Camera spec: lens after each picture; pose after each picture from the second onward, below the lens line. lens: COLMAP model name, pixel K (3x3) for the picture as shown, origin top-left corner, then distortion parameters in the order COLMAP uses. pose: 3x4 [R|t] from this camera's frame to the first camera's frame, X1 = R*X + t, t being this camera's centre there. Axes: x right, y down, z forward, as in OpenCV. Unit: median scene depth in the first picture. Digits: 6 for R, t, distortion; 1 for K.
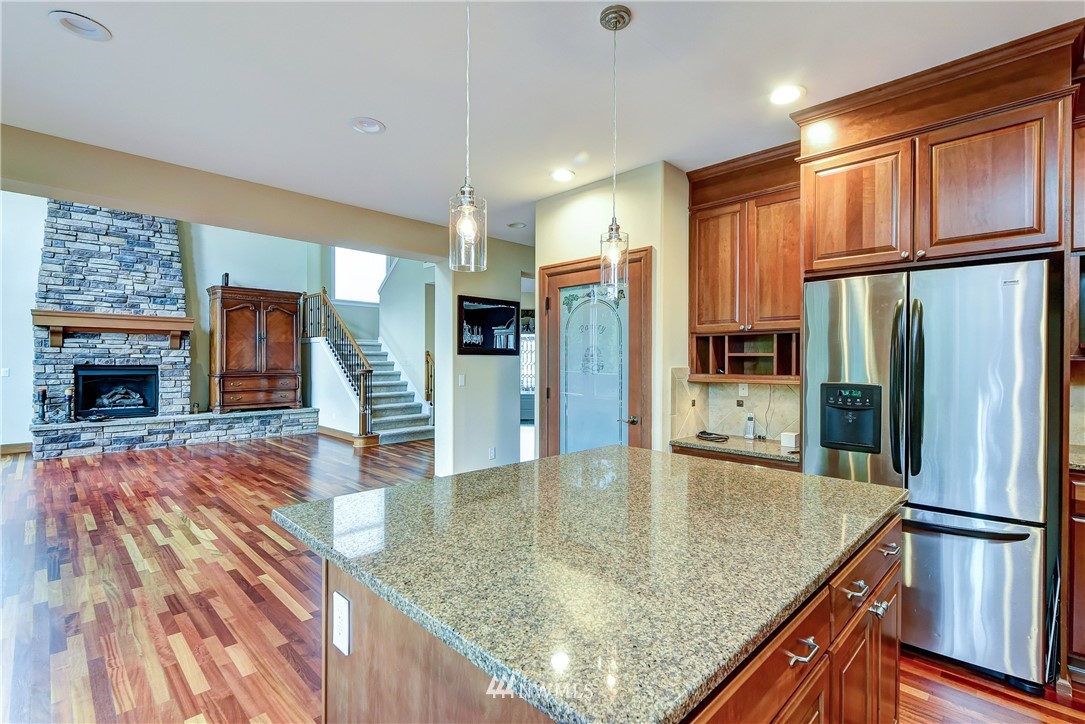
lens RADIAL K [[501.8, 0, 542.8], [0, 501.8, 362.2], [0, 0, 1]] dist [-0.001225, 0.000861]
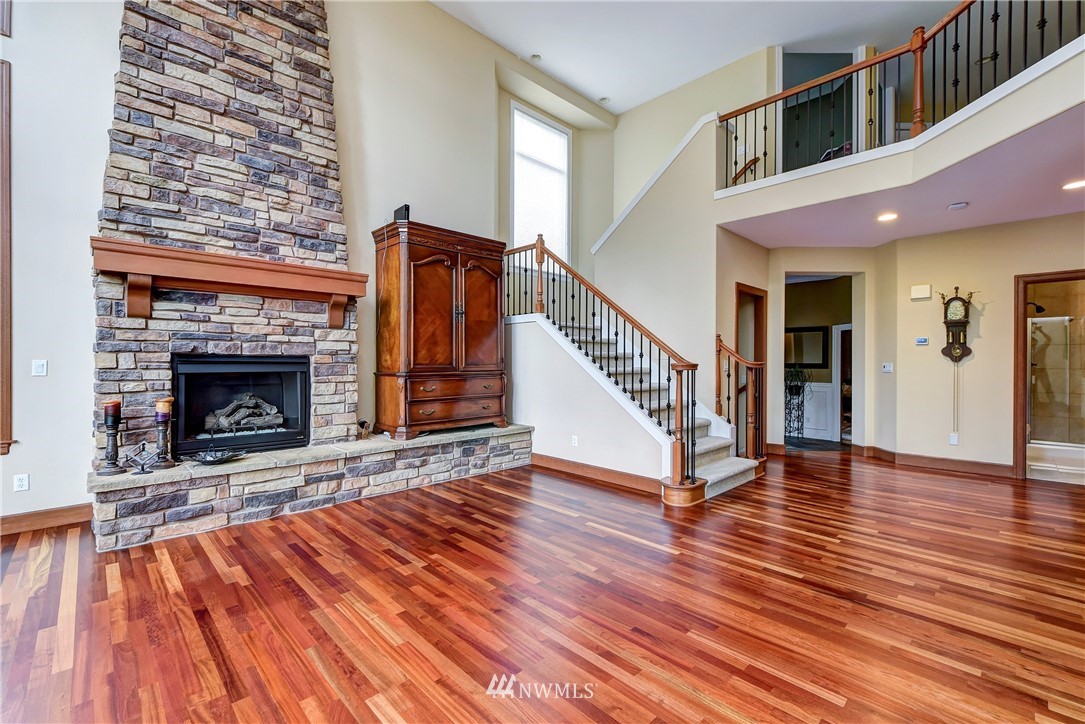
lens RADIAL K [[463.6, 0, 542.7], [0, 463.6, 363.2], [0, 0, 1]] dist [0.003146, -0.002156]
pose [[0.999910, 0.001535, -0.013301, -0.508095], [-0.001486, 0.999992, 0.003691, 0.012403], [0.013306, -0.003671, 0.999905, 0.490720]]
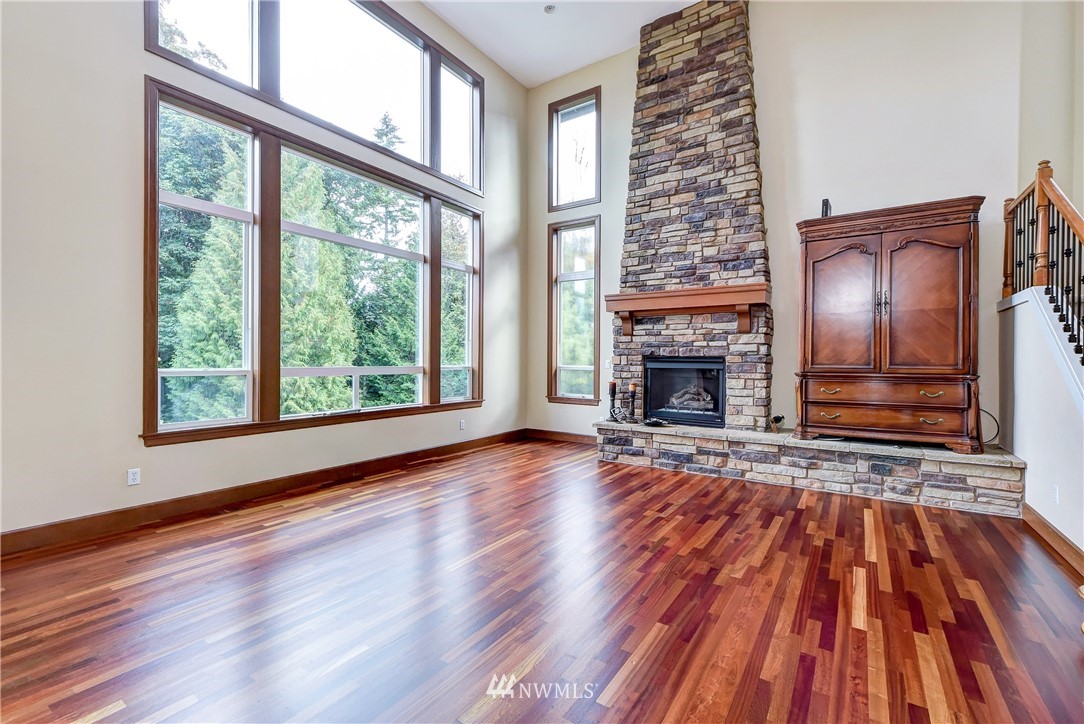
lens RADIAL K [[469.3, 0, 545.6], [0, 469.3, 363.9], [0, 0, 1]] dist [0.003934, -0.000711]
pose [[0.190745, 0.007549, -0.981611, -0.168989], [-0.006546, 0.999958, 0.006418, 0.014150], [0.981618, 0.005201, 0.190787, 0.639019]]
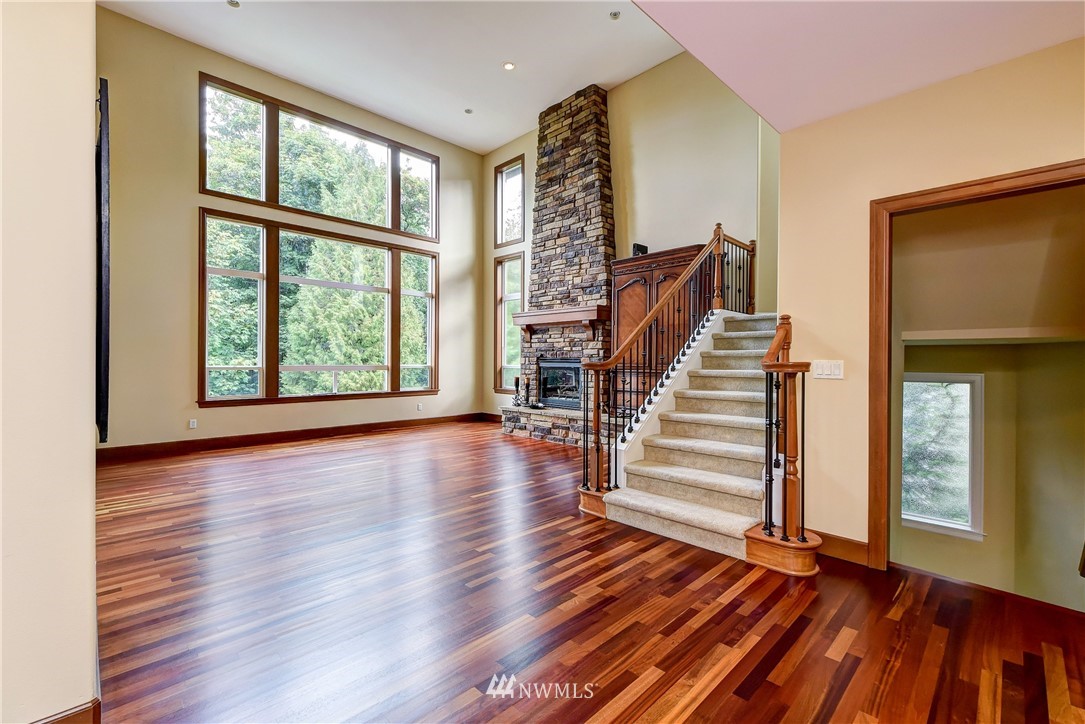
lens RADIAL K [[463.6, 0, 548.0], [0, 463.6, 365.1], [0, 0, 1]] dist [0.003146, -0.002156]
pose [[-0.001406, 0.008327, -0.999964, 0.126464], [-0.006474, 0.999944, 0.008336, 0.012768], [0.999978, 0.006485, -0.001352, 0.957369]]
